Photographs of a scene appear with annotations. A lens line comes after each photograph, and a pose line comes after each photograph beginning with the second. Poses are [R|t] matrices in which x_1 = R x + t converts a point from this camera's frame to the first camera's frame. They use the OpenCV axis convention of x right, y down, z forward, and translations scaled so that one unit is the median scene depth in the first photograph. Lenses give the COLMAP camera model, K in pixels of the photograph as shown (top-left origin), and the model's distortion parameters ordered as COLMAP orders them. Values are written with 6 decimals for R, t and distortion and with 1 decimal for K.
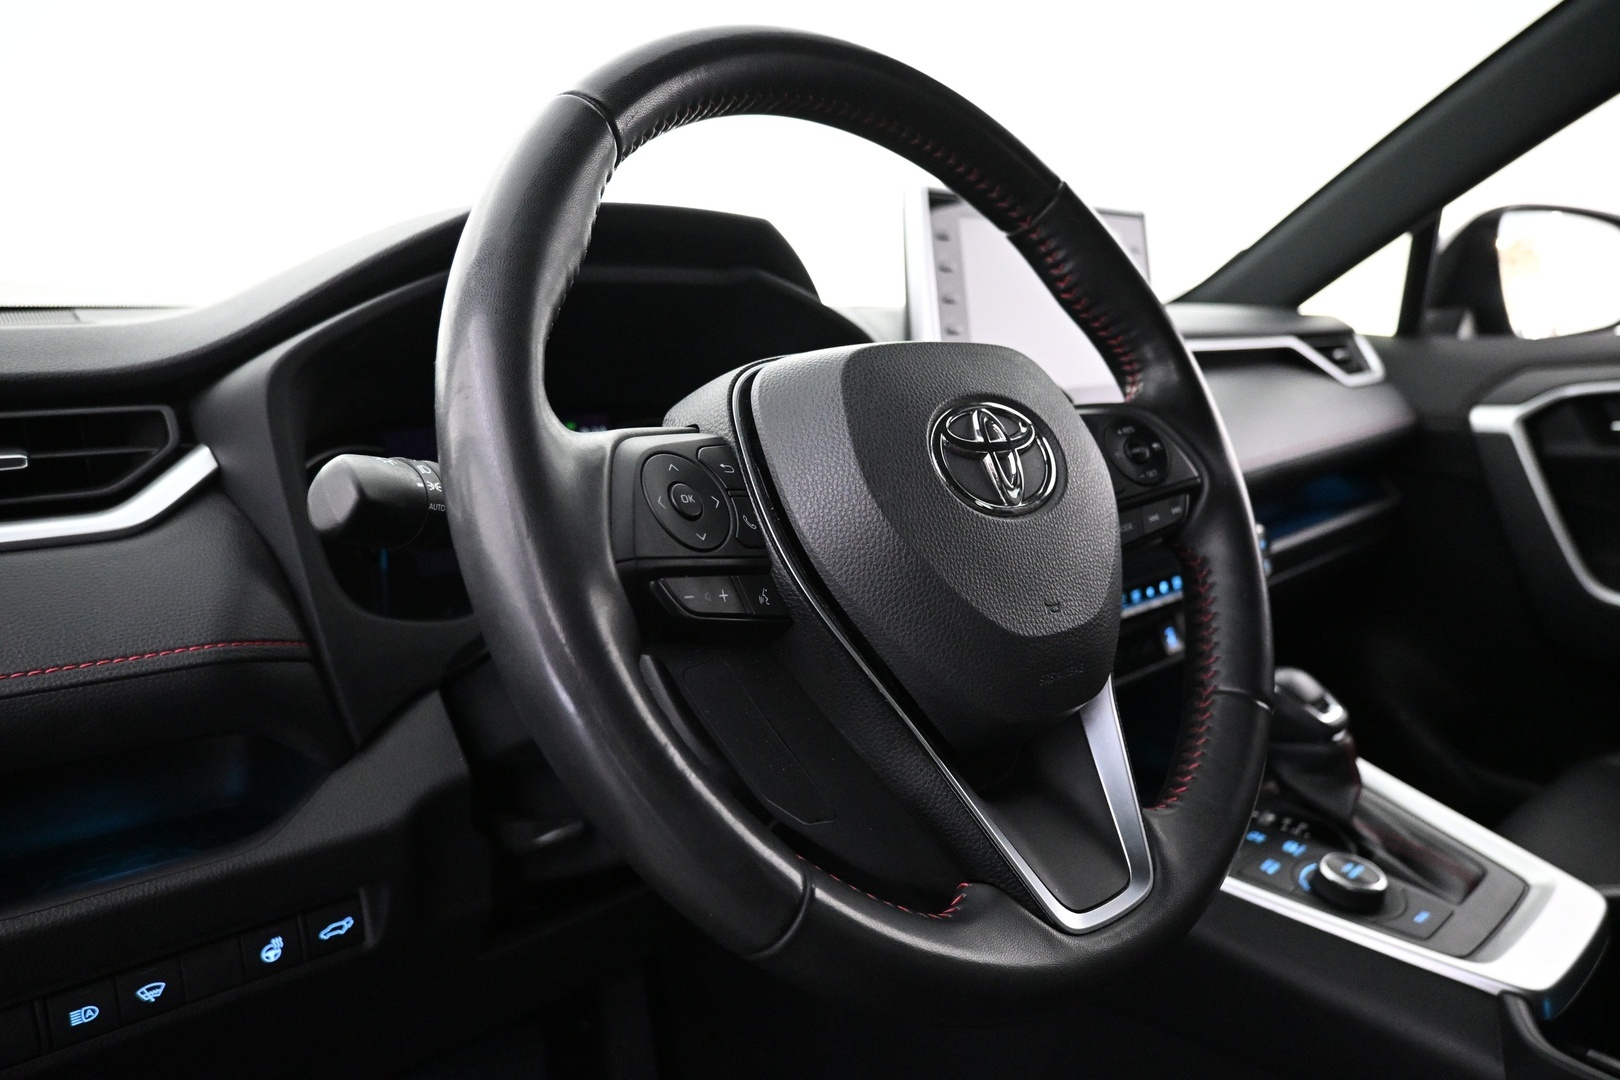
lens RADIAL K [[1112.3, 0, 810.4], [0, 1112.3, 542.4], [0, 0, 1]] dist [-0.005851, 0.000574]
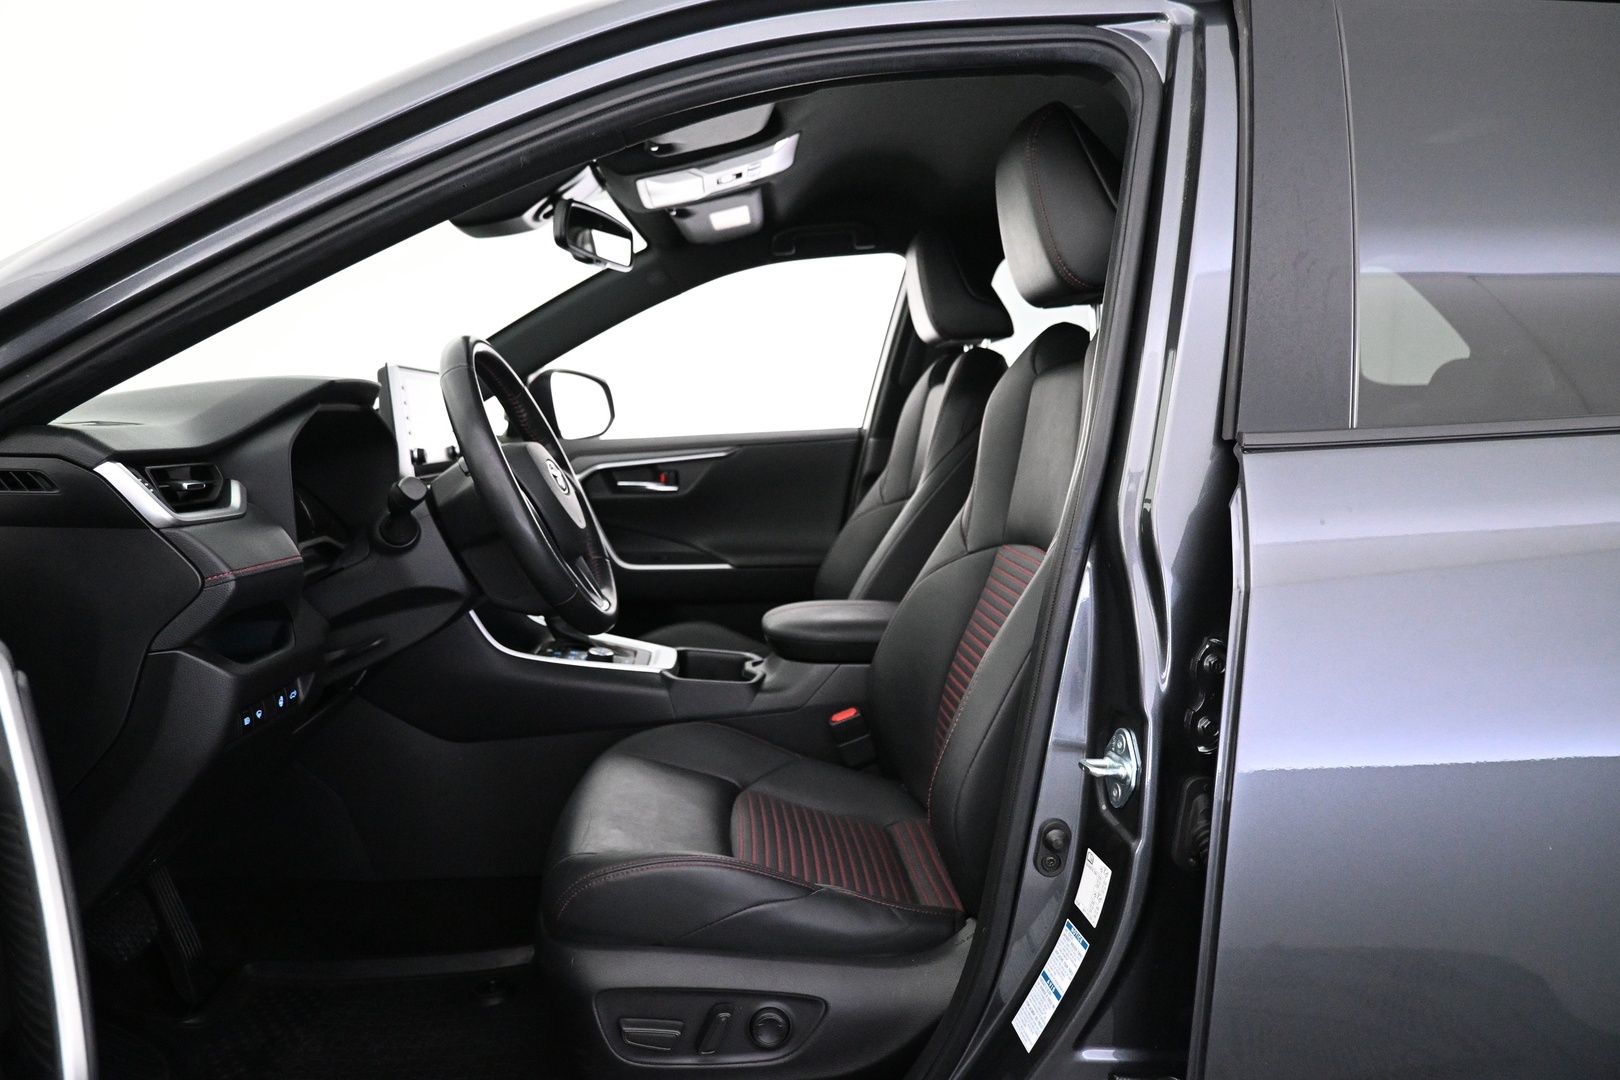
lens RADIAL K [[1112.3, 0, 807.0], [0, 1112.3, 546.3], [0, 0, 1]] dist [-0.005851, 0.000574]
pose [[0.623483, -0.052935, 0.780043, -0.844572], [0.111912, 0.993474, -0.022032, 0.119954], [-0.773786, 0.101033, 0.625338, -0.690363]]
